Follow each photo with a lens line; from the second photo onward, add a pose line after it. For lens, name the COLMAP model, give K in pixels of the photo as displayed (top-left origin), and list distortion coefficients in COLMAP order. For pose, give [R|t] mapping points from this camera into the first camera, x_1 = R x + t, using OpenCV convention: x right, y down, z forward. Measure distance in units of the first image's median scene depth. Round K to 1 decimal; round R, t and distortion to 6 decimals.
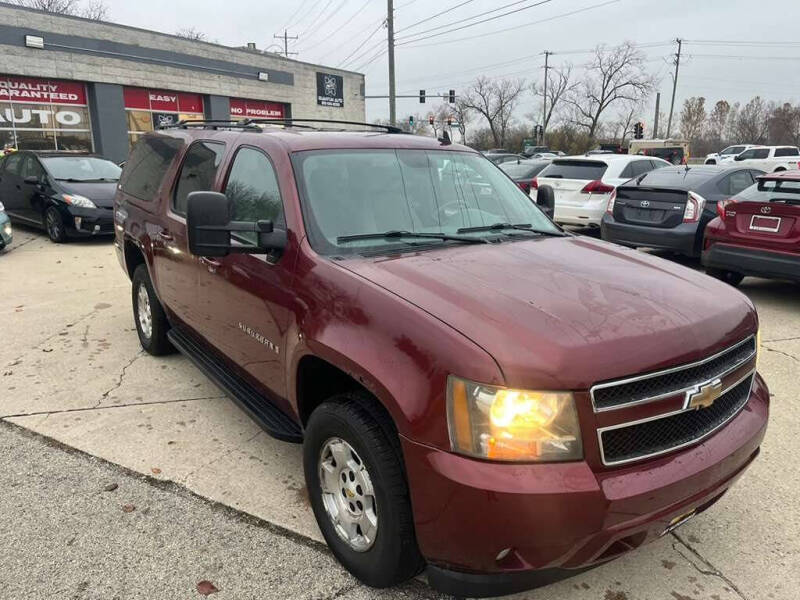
lens RADIAL K [[635.4, 0, 402.2], [0, 635.4, 301.5], [0, 0, 1]] dist [0.041761, -0.070649]
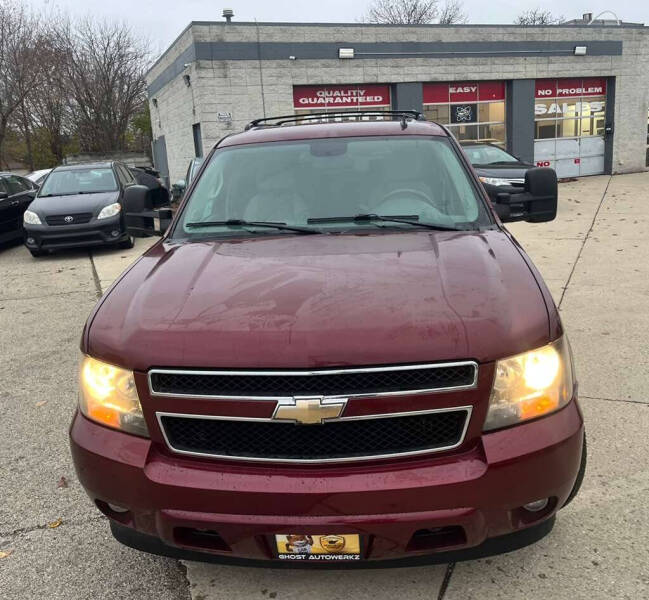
lens RADIAL K [[665.0, 0, 319.9], [0, 665.0, 304.7], [0, 0, 1]] dist [0.034357, 0.000000]
pose [[0.750754, 0.101156, -0.652791, 0.196525], [-0.091934, 0.994589, 0.048391, -0.008249], [0.654153, 0.023684, 0.755991, 0.057574]]
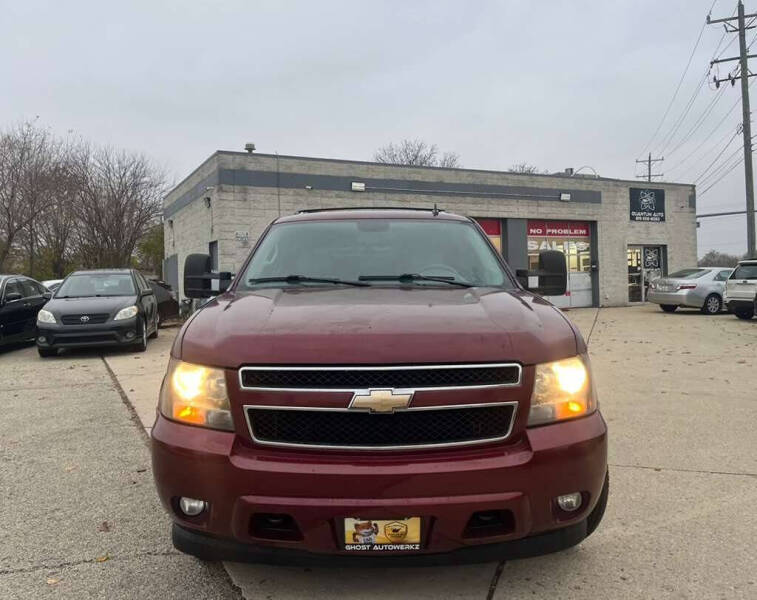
lens RADIAL K [[671.2, 0, 373.8], [0, 671.2, 287.8], [0, 0, 1]] dist [0.065636, -0.061994]
pose [[0.805717, -0.020146, -0.591958, 0.203436], [-0.115786, 0.974782, -0.190771, 0.032642], [0.580873, 0.222248, 0.783066, 0.019689]]
